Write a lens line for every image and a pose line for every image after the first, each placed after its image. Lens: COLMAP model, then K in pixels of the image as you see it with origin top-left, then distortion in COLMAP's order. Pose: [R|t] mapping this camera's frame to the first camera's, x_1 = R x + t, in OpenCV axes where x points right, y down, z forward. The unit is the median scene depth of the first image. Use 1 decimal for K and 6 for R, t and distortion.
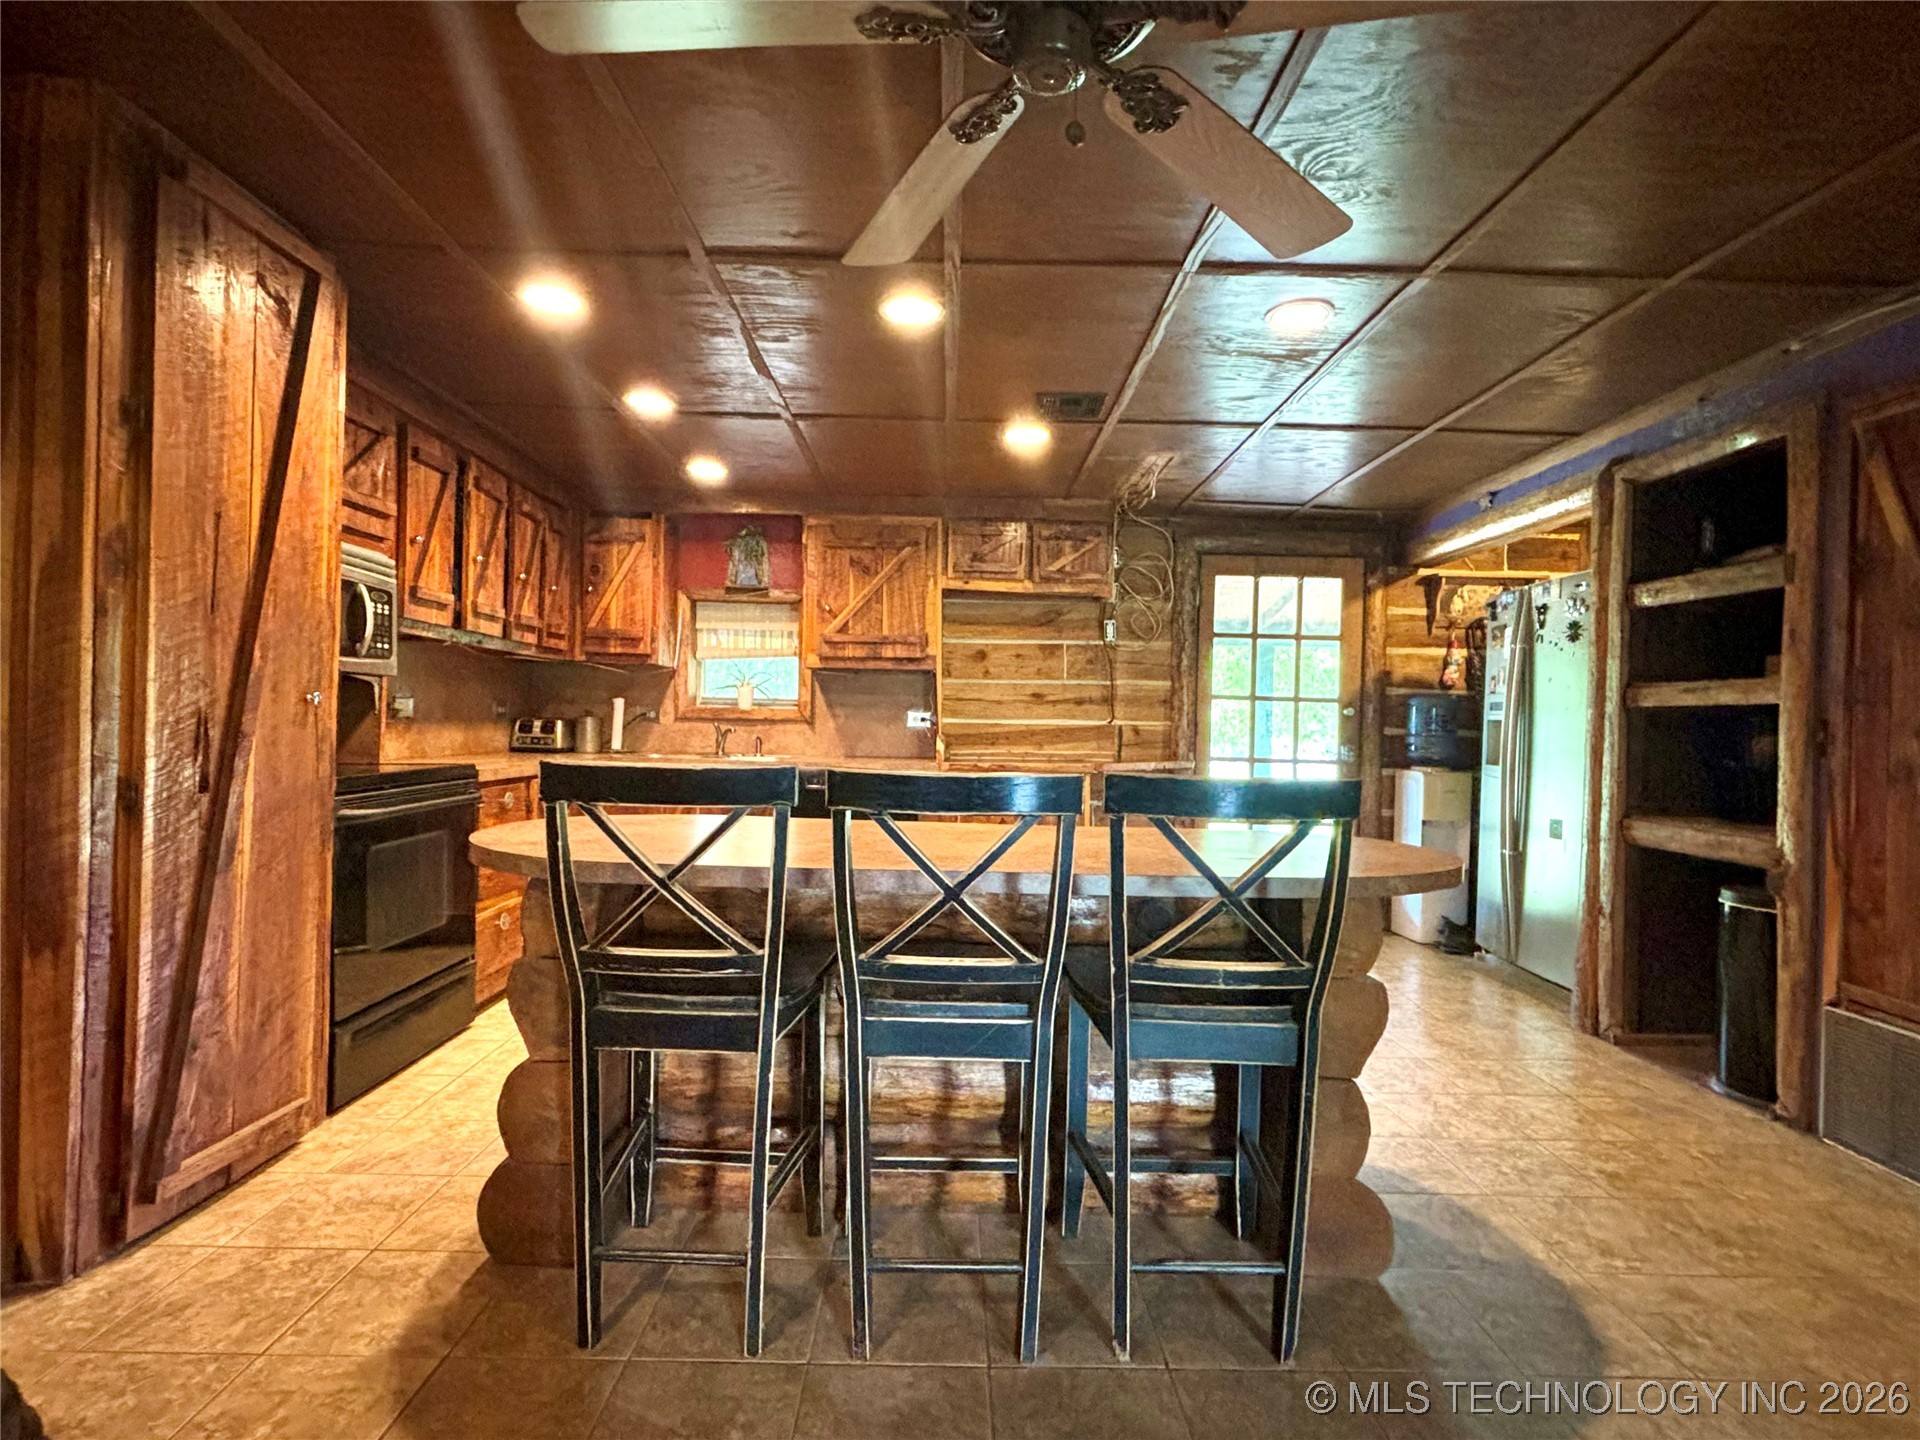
lens RADIAL K [[930.1, 0, 950.6], [0, 930.1, 713.2], [0, 0, 1]] dist [-0.006476, 0.001095]
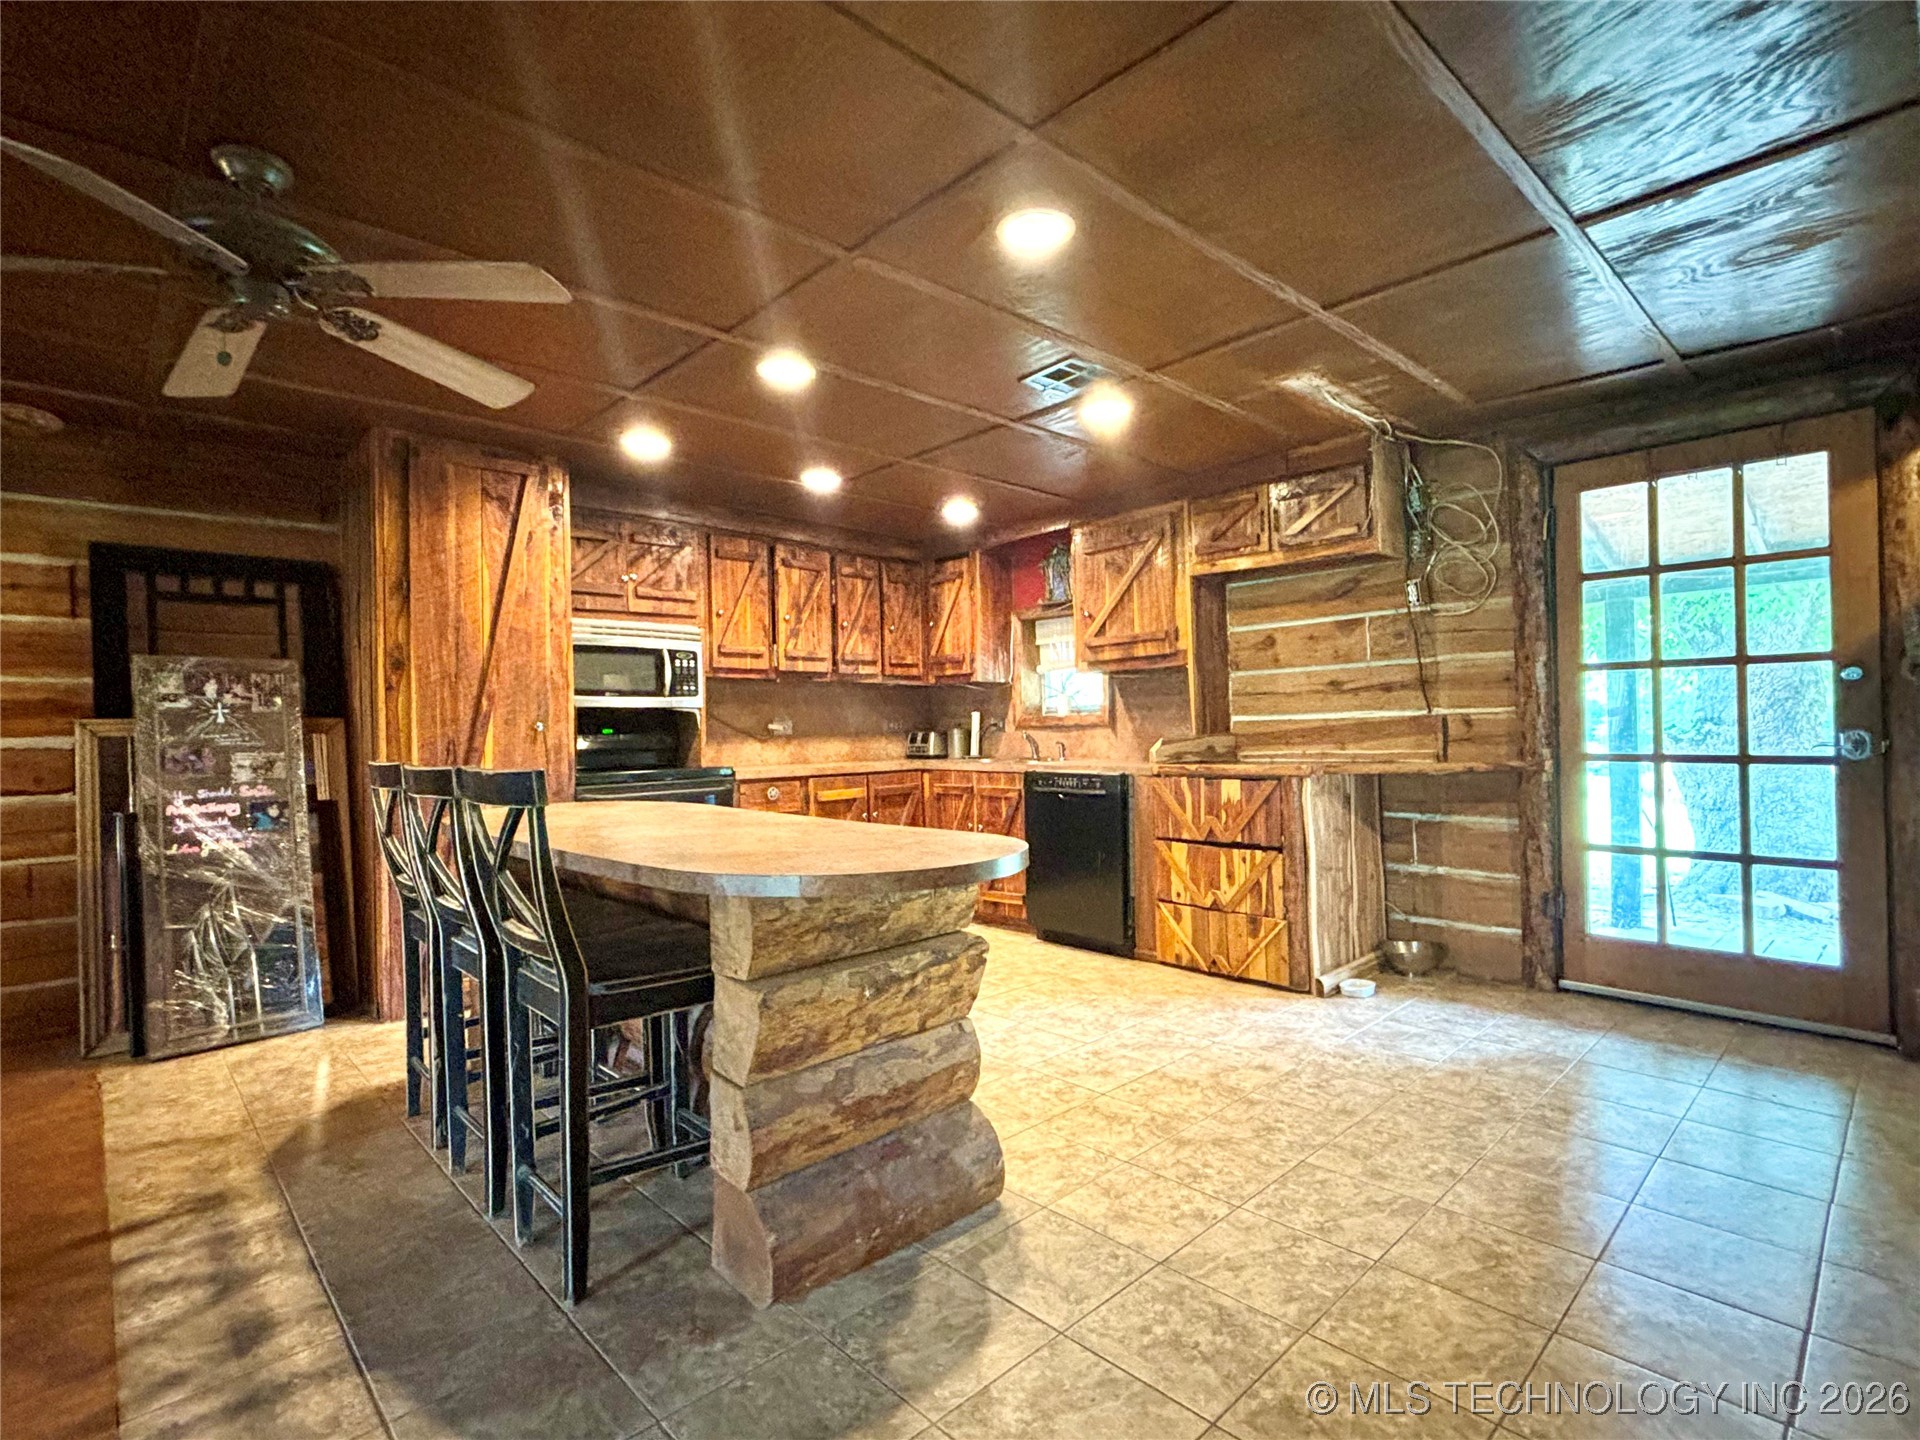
lens RADIAL K [[930.1, 0, 946.8], [0, 930.1, 717.5], [0, 0, 1]] dist [-0.006476, 0.001095]
pose [[0.677336, -0.044167, -0.734347, 0.473163], [0.040888, 0.998913, -0.022366, 0.015710], [0.734537, -0.014877, 0.678405, 0.186655]]
